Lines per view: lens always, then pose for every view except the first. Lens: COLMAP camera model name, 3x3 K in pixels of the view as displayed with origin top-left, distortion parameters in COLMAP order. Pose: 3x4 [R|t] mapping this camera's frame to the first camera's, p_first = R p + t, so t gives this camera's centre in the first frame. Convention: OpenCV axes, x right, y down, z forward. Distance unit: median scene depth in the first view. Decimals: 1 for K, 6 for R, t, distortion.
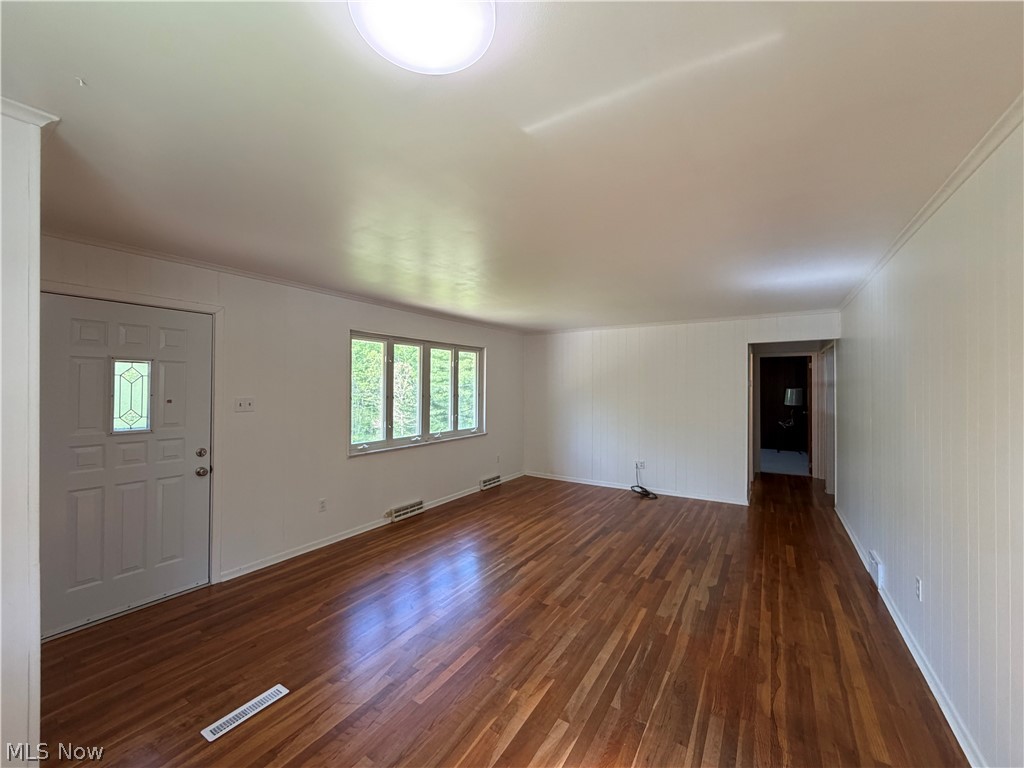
lens RADIAL K [[409.6, 0, 512.0], [0, 409.6, 385.9], [0, 0, 1]] dist [-0.001096, -0.000015]
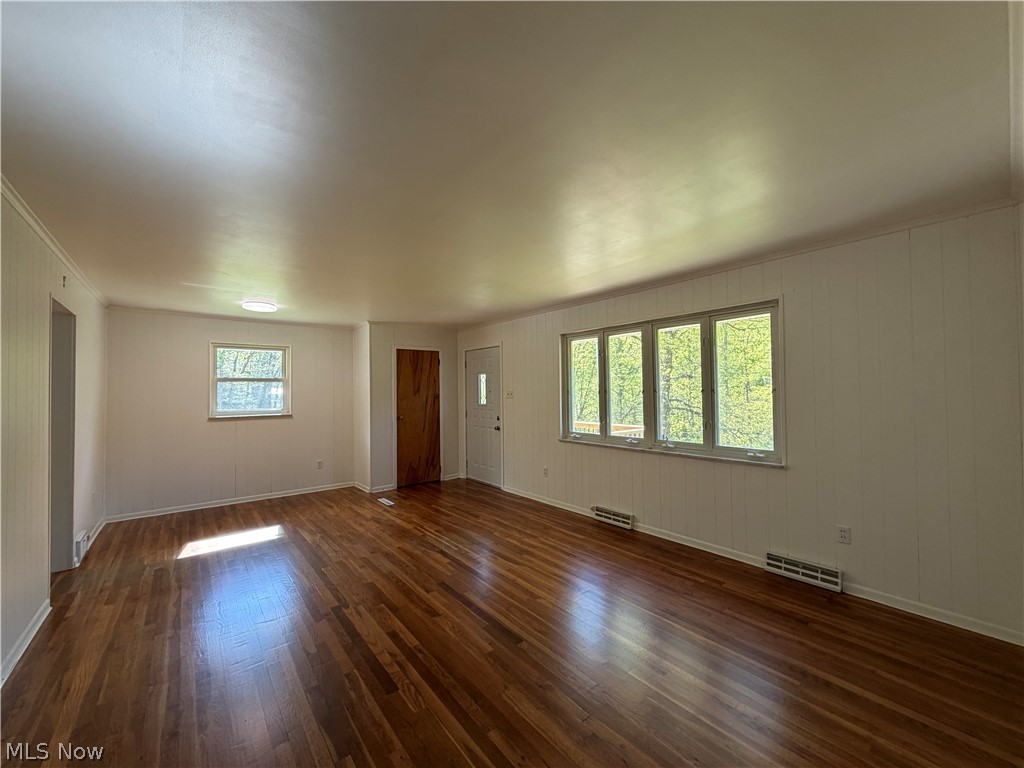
lens RADIAL K [[409.6, 0, 506.0], [0, 409.6, 383.4], [0, 0, 1]] dist [-0.001096, -0.000015]
pose [[-0.334145, -0.016629, -0.942375, 0.820765], [0.012107, 0.999686, -0.021933, 0.030946], [0.942444, -0.018738, -0.333839, 1.301745]]
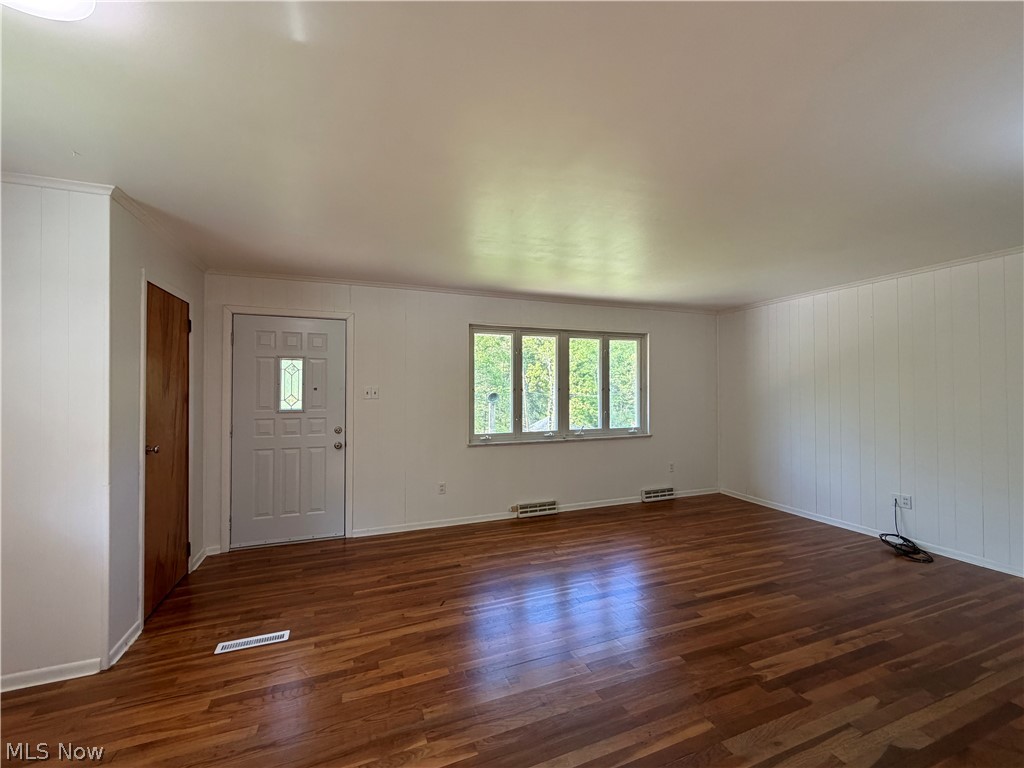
lens RADIAL K [[409.6, 0, 508.3], [0, 409.6, 384.5], [0, 0, 1]] dist [-0.001096, -0.000015]
pose [[0.800326, -0.014084, -0.599400, 0.320777], [0.007473, 0.999881, -0.013516, 0.033086], [0.599518, 0.006338, 0.800336, 0.234498]]
